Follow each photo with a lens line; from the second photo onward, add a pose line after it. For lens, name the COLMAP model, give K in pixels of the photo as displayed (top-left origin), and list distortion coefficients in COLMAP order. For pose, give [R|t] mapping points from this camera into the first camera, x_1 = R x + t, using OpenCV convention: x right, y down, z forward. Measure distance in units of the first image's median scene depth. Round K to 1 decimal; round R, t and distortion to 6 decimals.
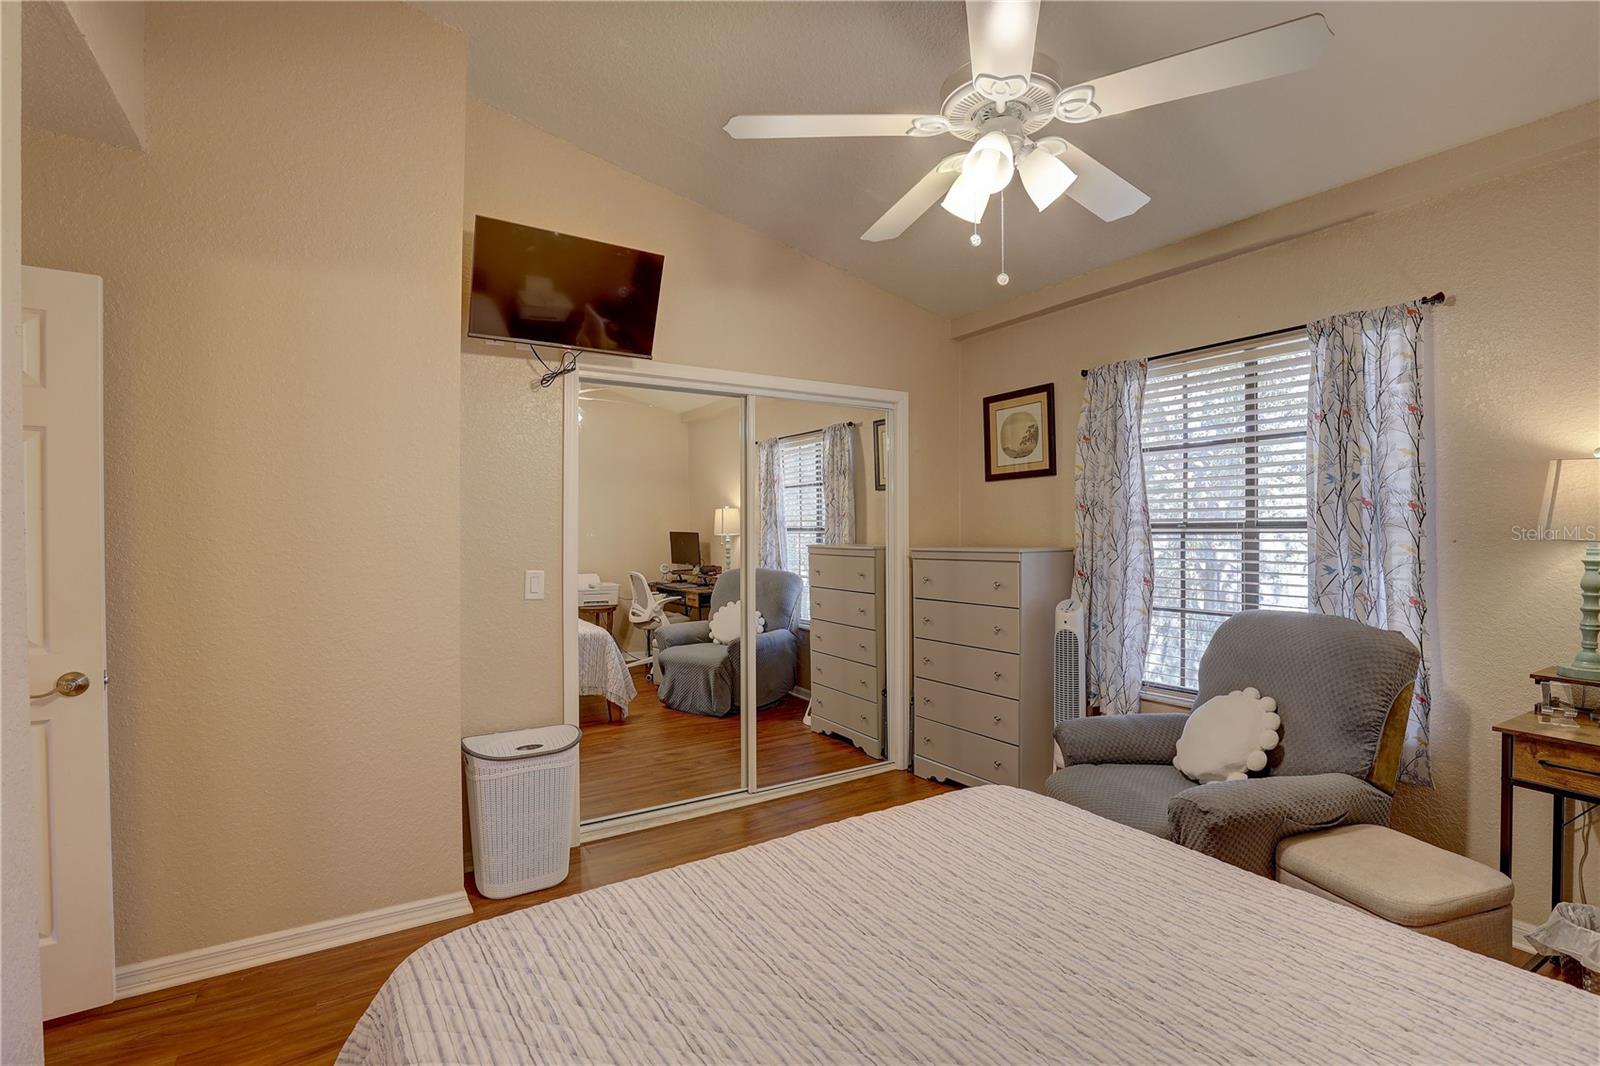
lens RADIAL K [[733.0, 0, 800.0], [0, 733.0, 533.0], [0, 0, 1]] dist [-0.003008, -0.000687]
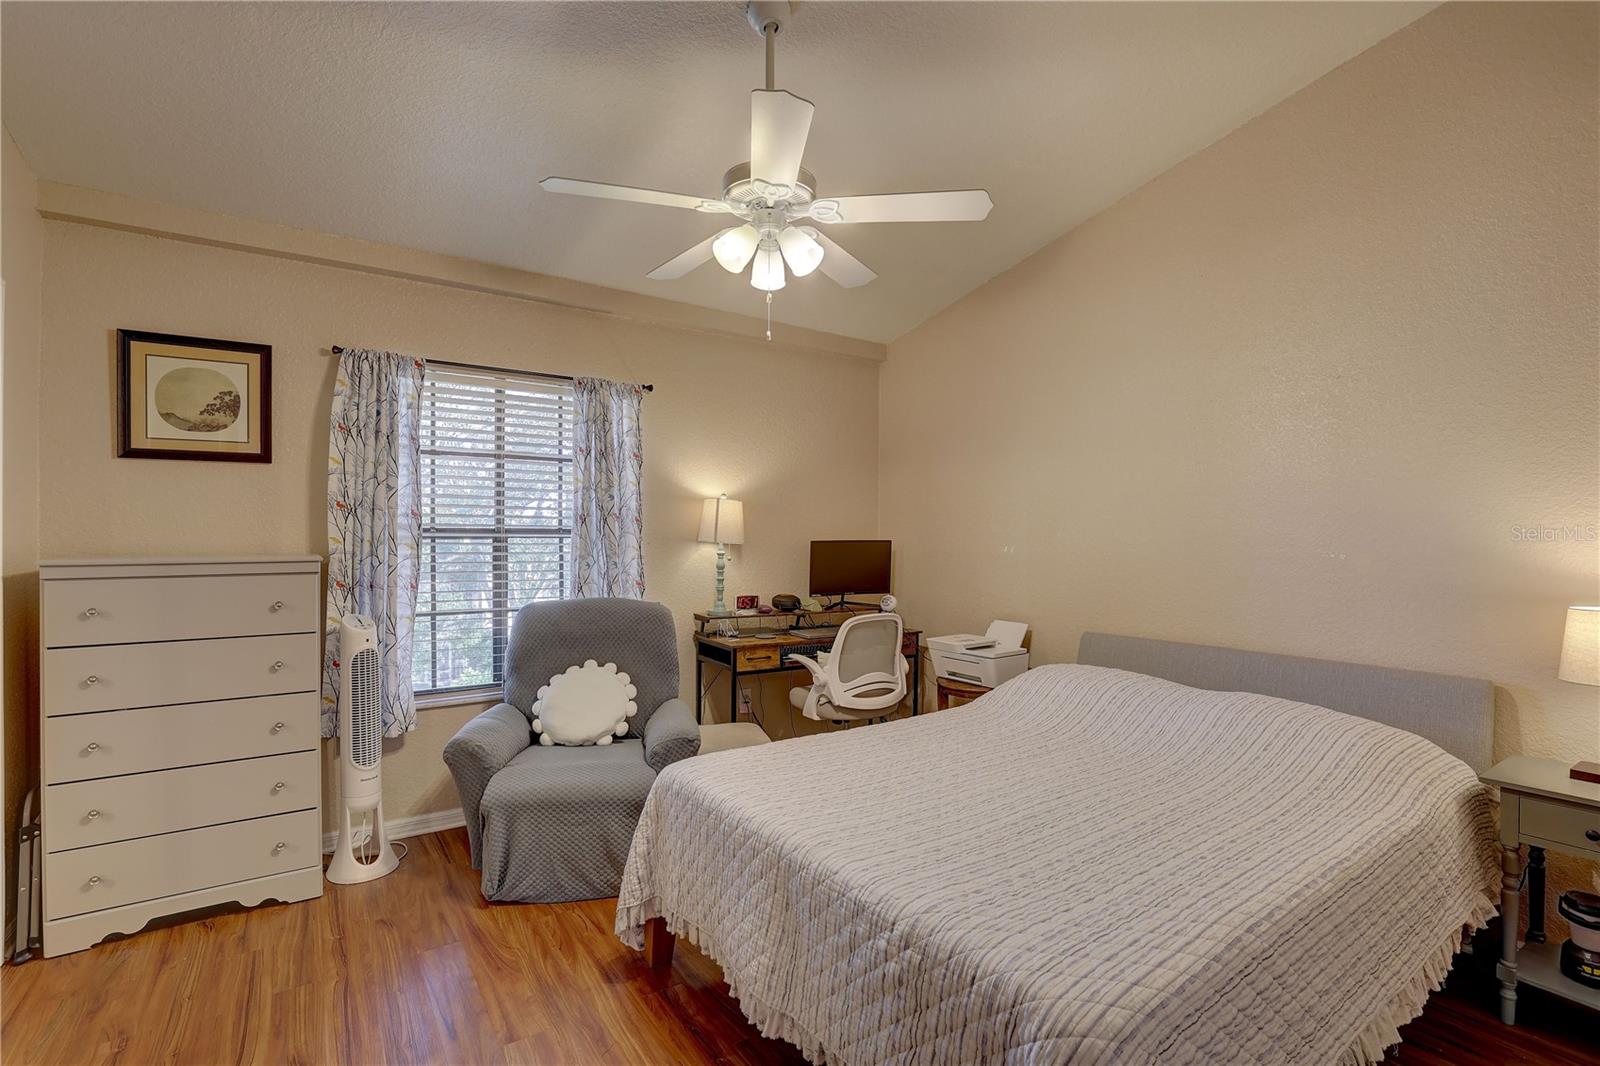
lens RADIAL K [[733.0, 0, 800.0], [0, 733.0, 533.0], [0, 0, 1]] dist [-0.003008, -0.000687]
pose [[0.004081, 0.011488, 0.999926, -0.520017], [-0.003021, 0.999930, -0.011476, 0.004042], [-0.999987, -0.002974, 0.004115, 0.509034]]
